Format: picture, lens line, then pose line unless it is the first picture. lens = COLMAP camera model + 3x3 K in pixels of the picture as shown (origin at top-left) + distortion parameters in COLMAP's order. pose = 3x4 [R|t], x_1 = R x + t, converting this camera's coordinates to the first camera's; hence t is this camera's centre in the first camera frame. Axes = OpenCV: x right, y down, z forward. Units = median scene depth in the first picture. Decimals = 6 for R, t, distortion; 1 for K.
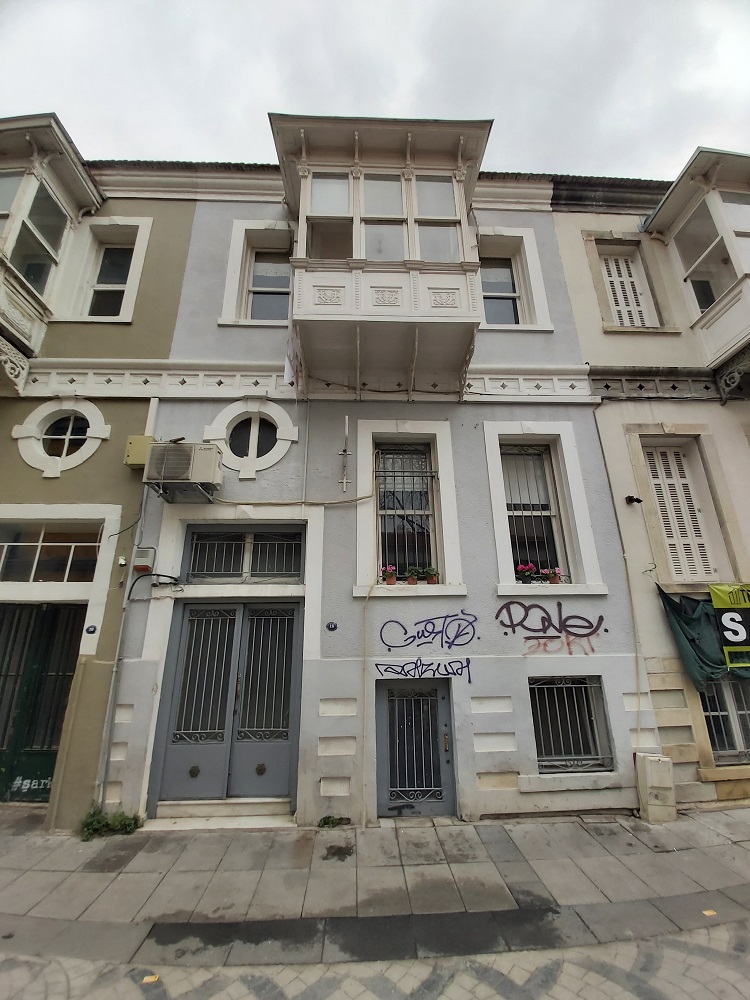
lens RADIAL K [[364.3, 0, 377.7], [0, 364.3, 516.7], [0, 0, 1]] dist [0.008820, -0.012098]
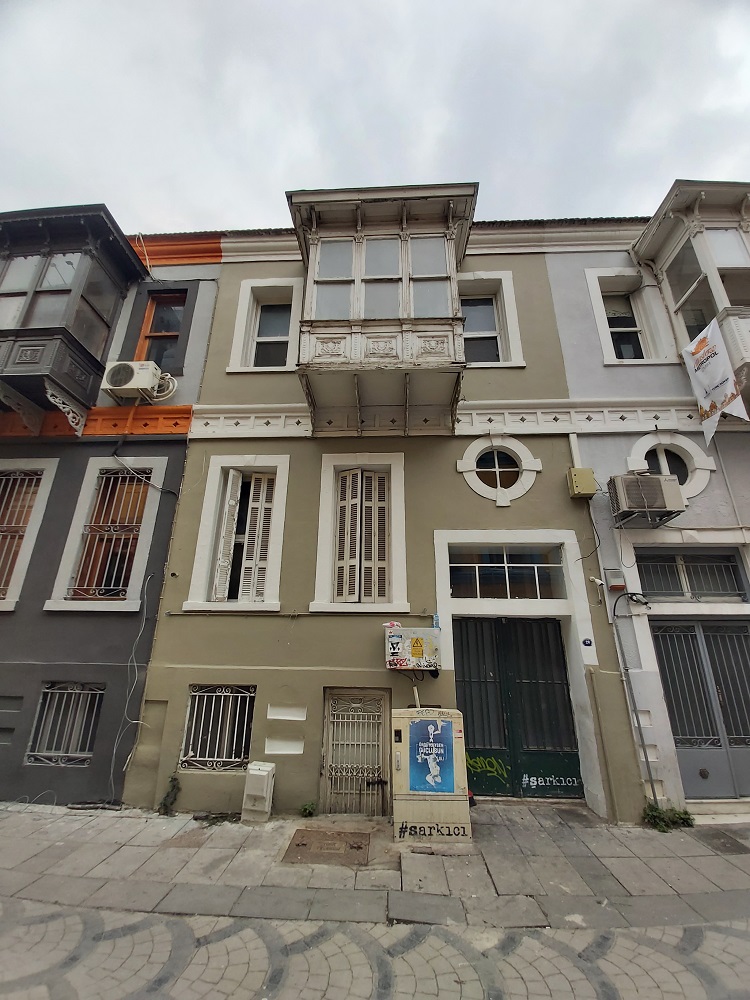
lens RADIAL K [[364.3, 0, 377.7], [0, 364.3, 516.7], [0, 0, 1]] dist [0.008820, -0.012098]
pose [[0.995612, -0.004610, -0.093459, -1.165903], [0.001785, 0.999540, -0.030288, -0.039688], [0.093556, 0.029988, 0.995162, -0.173039]]
